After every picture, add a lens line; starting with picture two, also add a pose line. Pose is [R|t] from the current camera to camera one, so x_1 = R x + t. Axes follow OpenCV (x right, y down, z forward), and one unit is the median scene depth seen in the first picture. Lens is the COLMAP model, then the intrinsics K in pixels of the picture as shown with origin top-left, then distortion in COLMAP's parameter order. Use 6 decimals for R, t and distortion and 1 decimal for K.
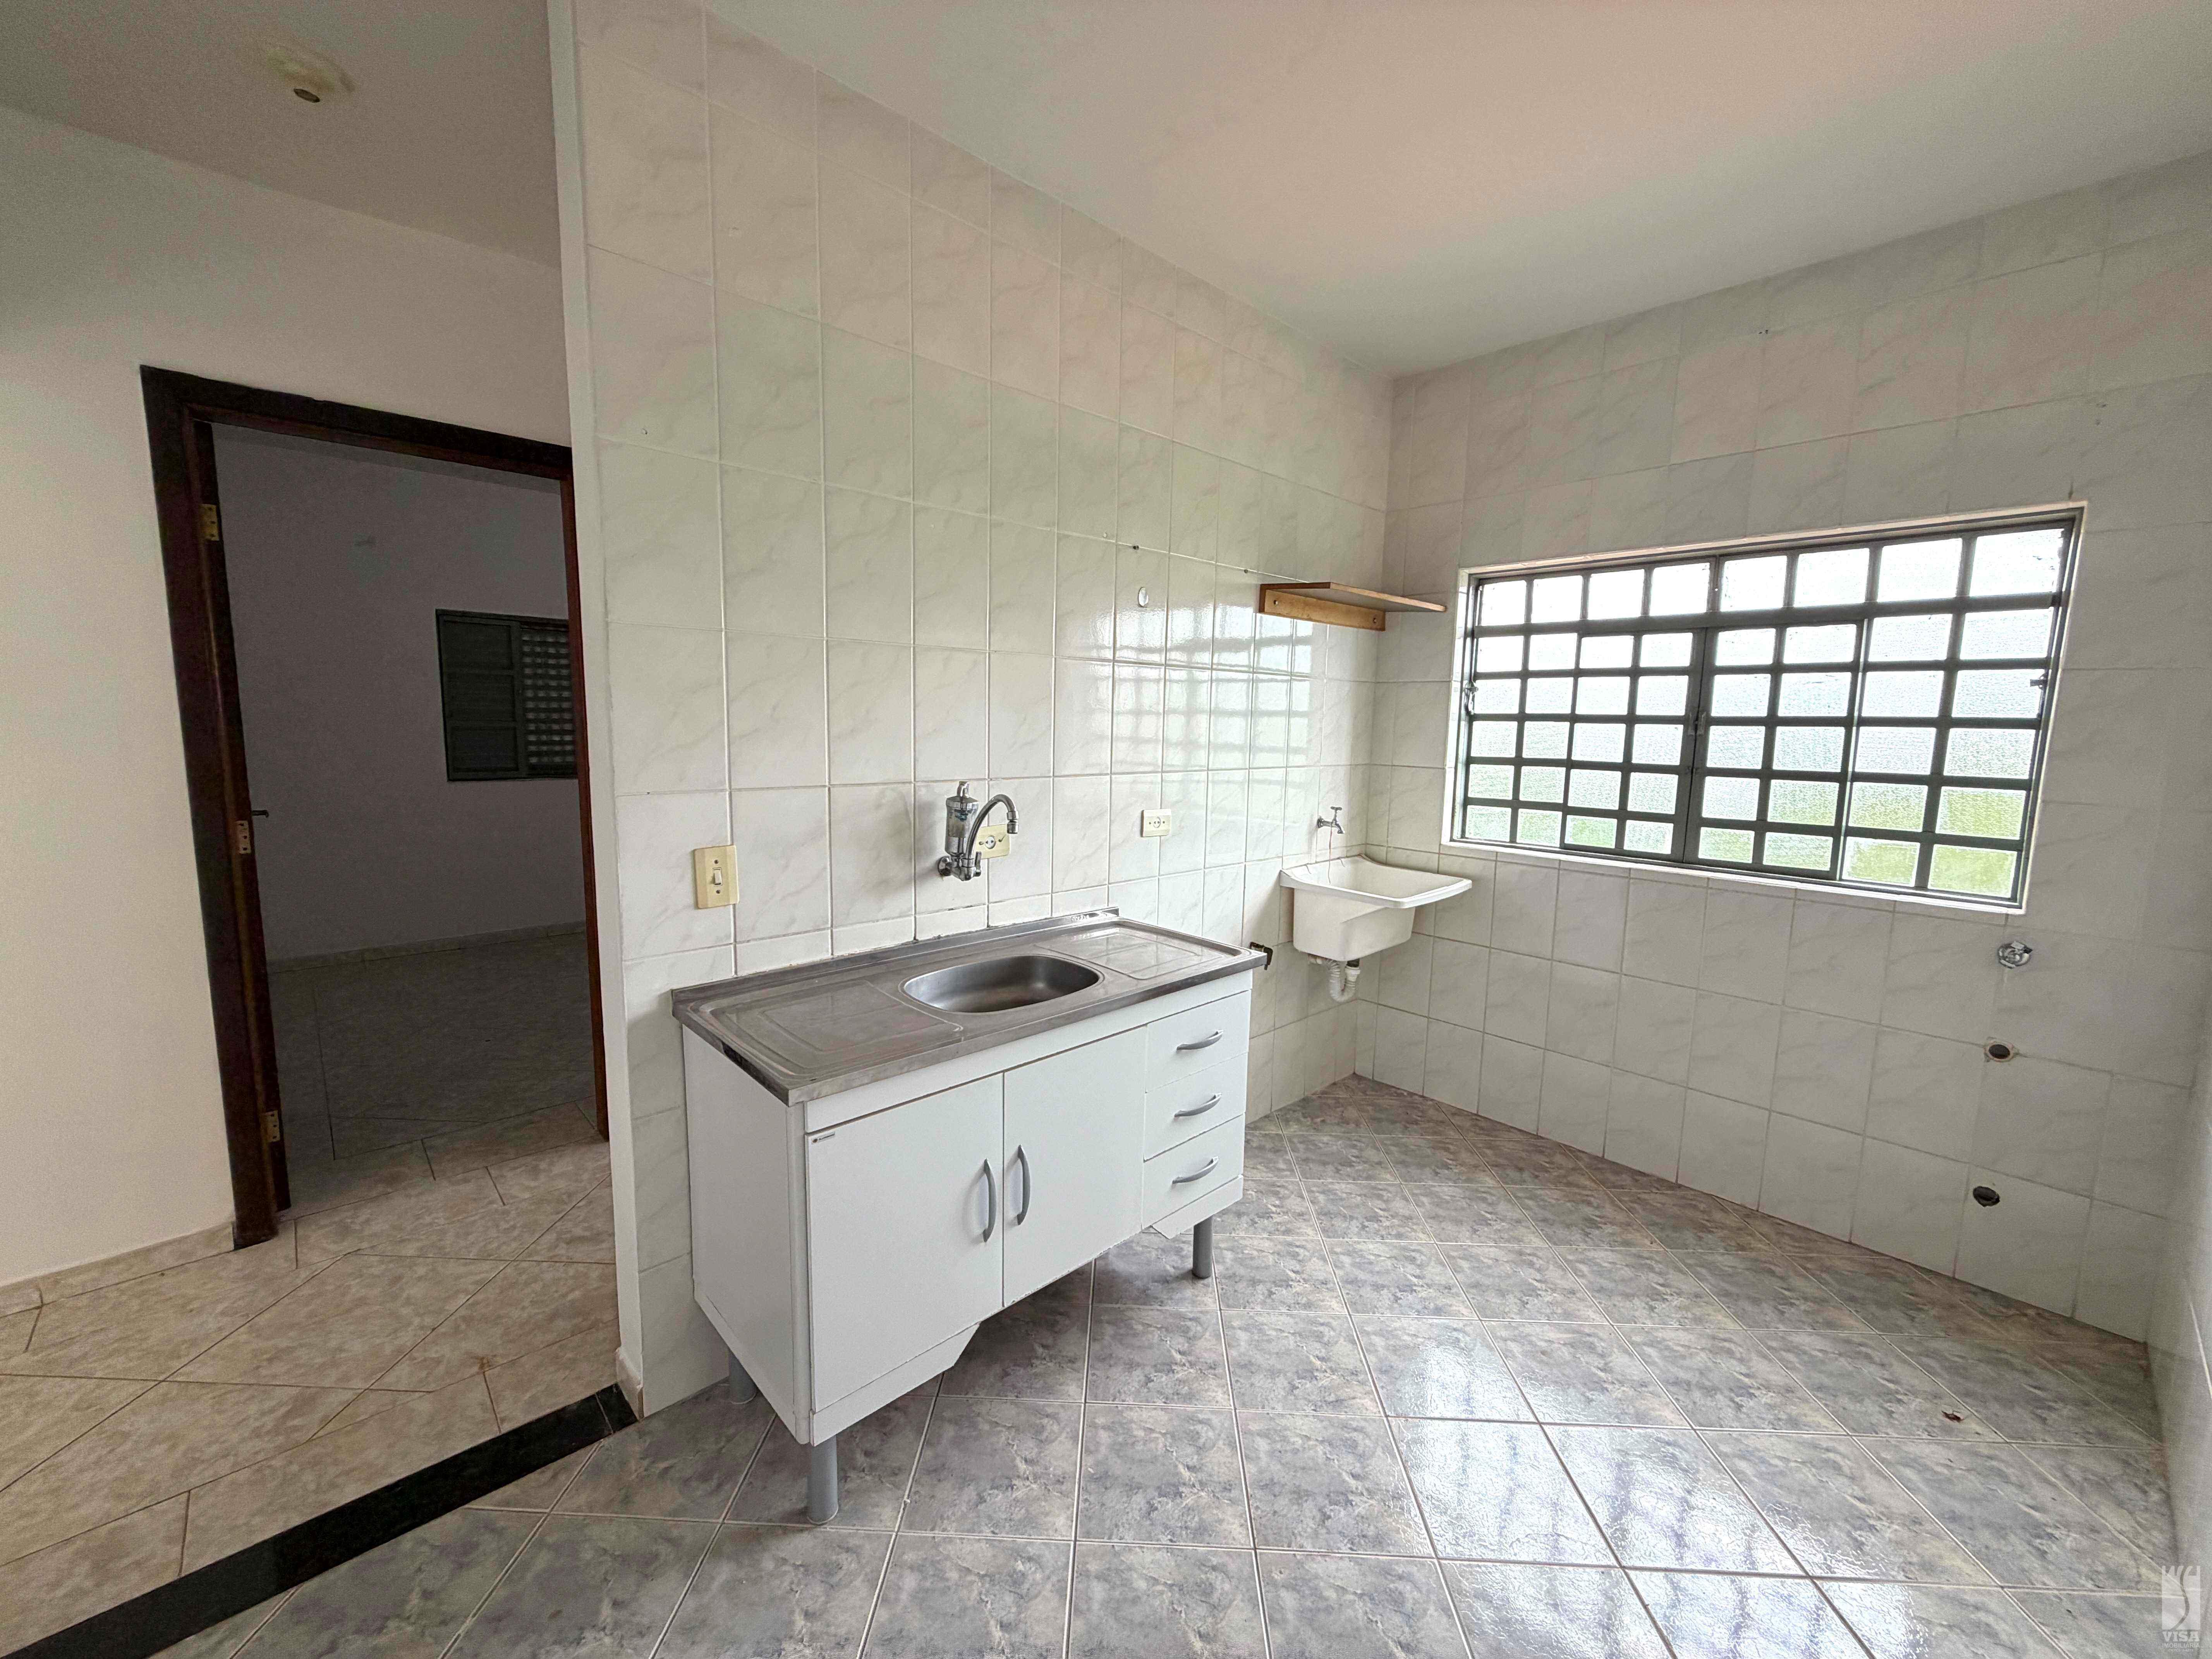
lens RADIAL K [[879.4, 0, 1101.8], [0, 879.4, 815.0], [0, 0, 1]] dist [0.001547, 0.000256]
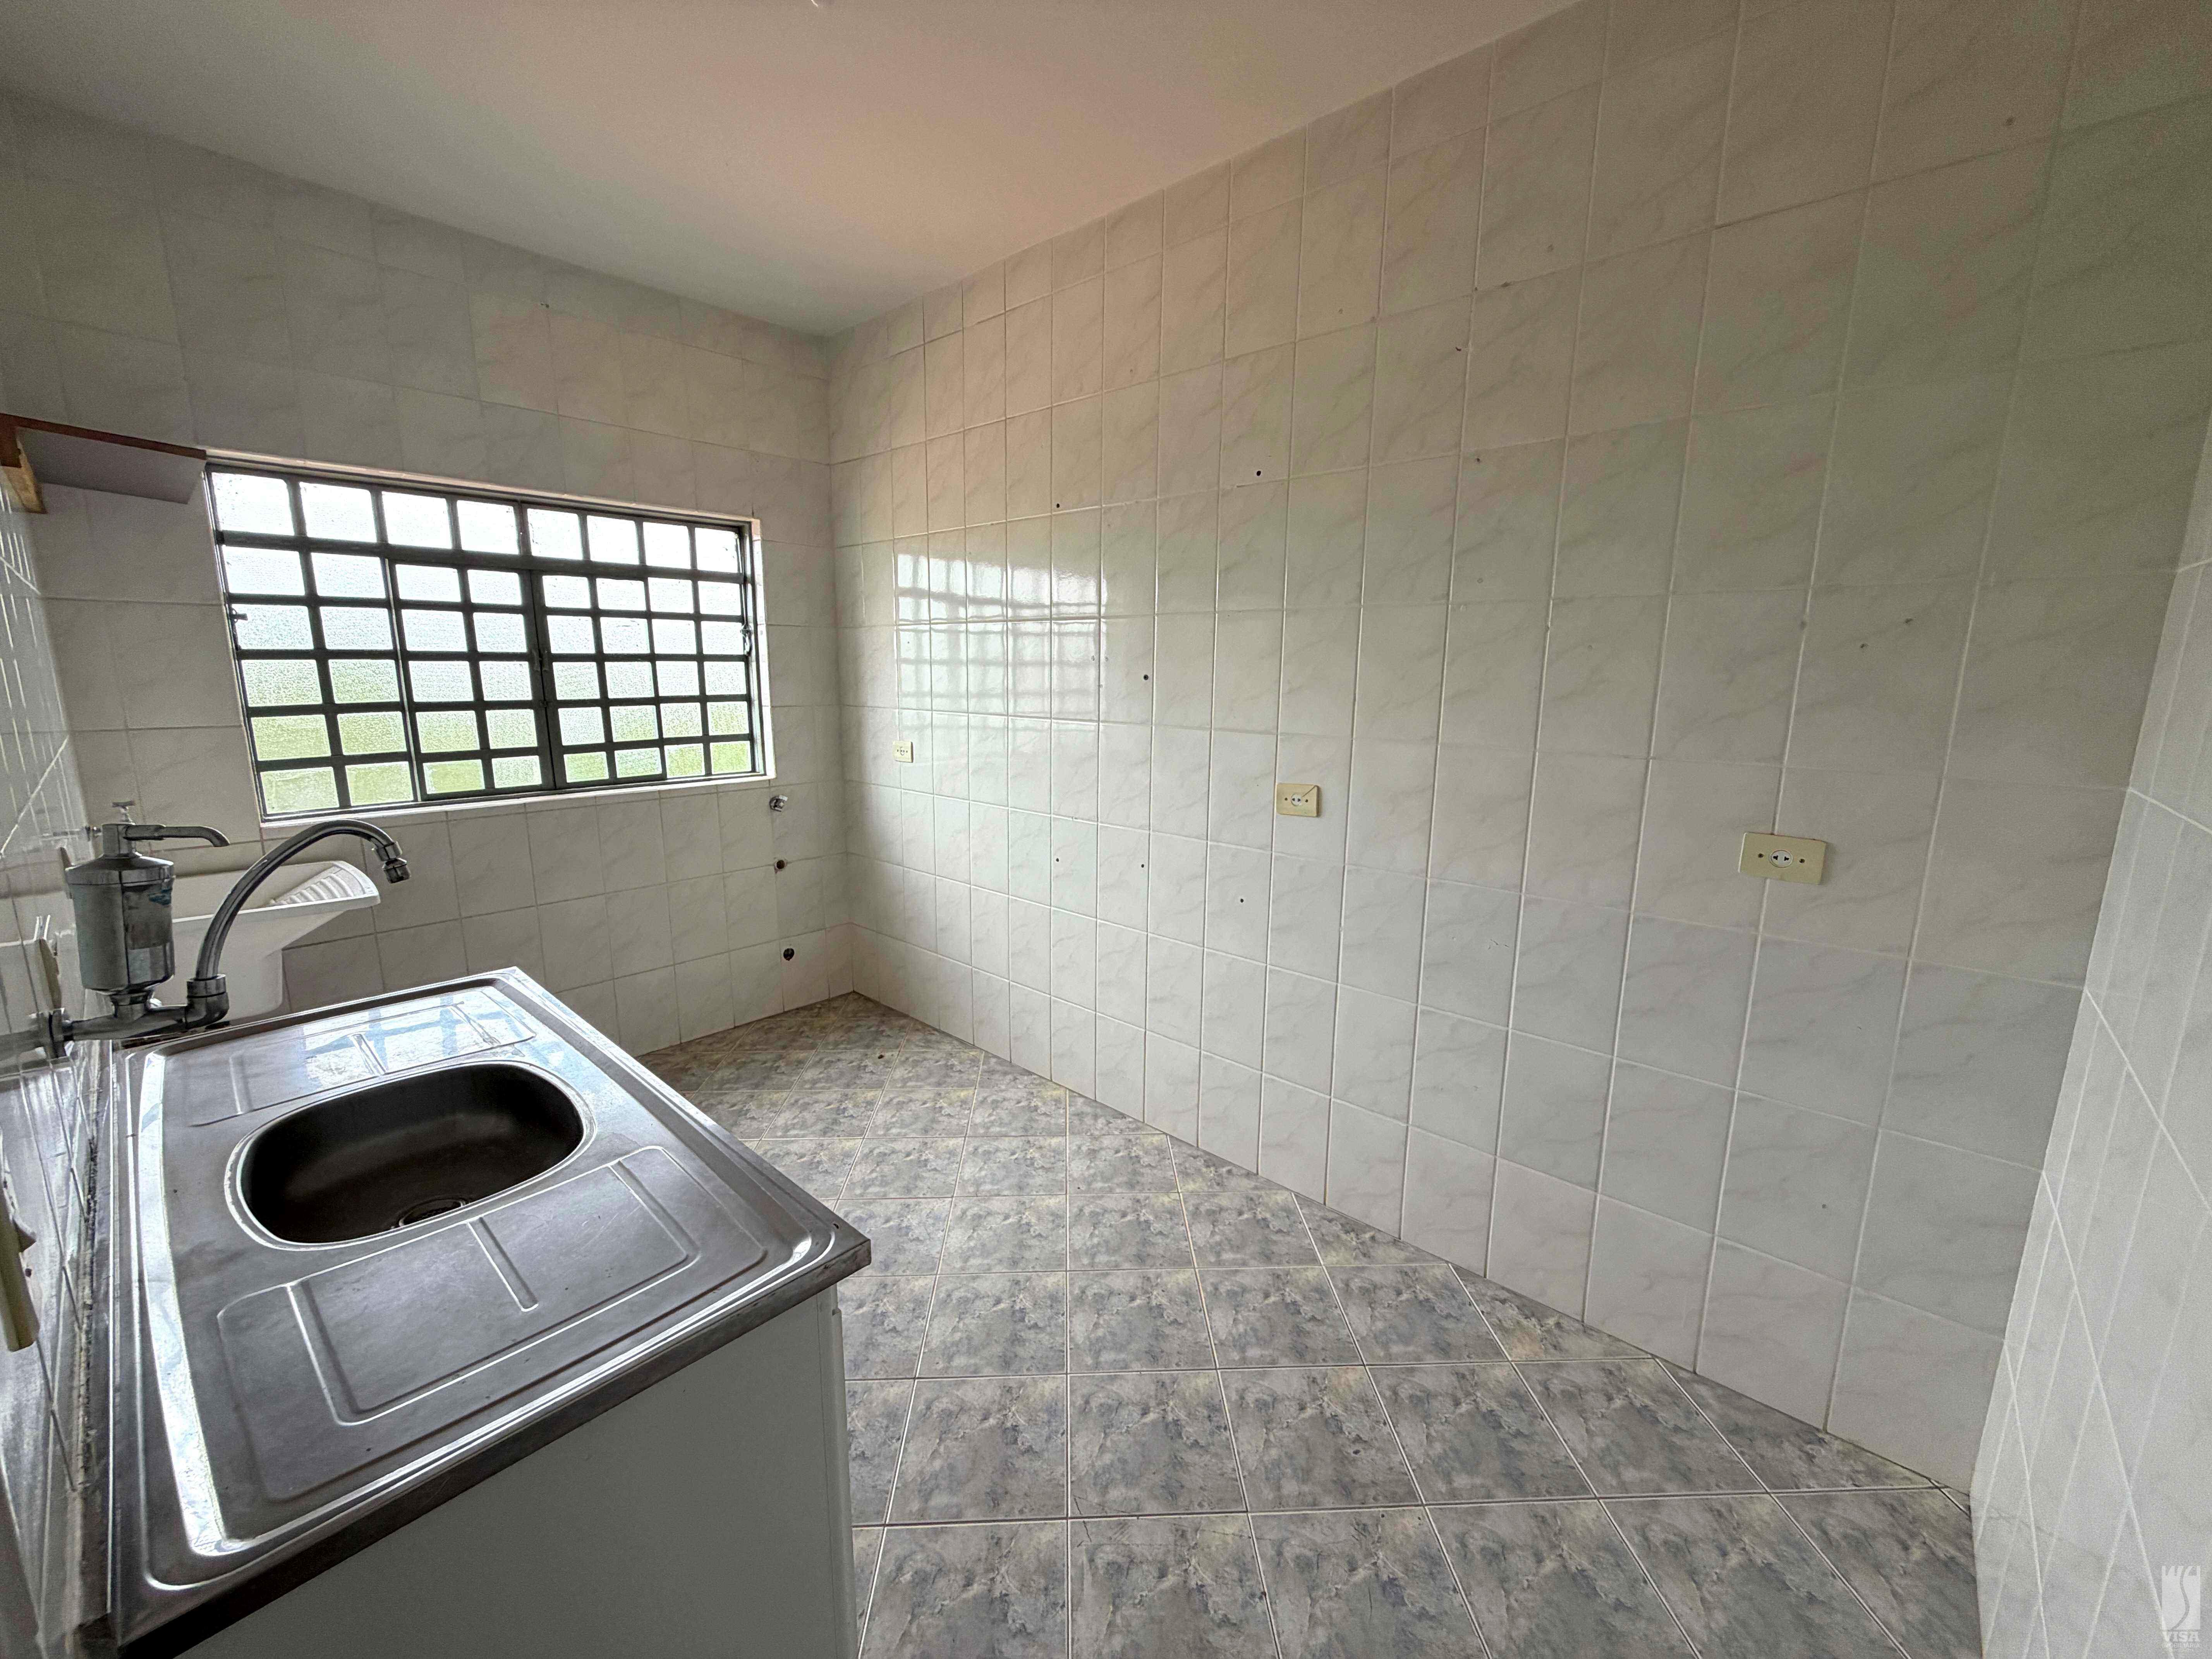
lens RADIAL K [[879.4, 0, 1095.9], [0, 879.4, 818.4], [0, 0, 1]] dist [0.001547, 0.000256]
pose [[-0.065424, -0.186962, 0.980186, -0.517444], [0.108004, 0.975193, 0.193219, -0.055551], [-0.991995, 0.118505, -0.043608, 0.441989]]
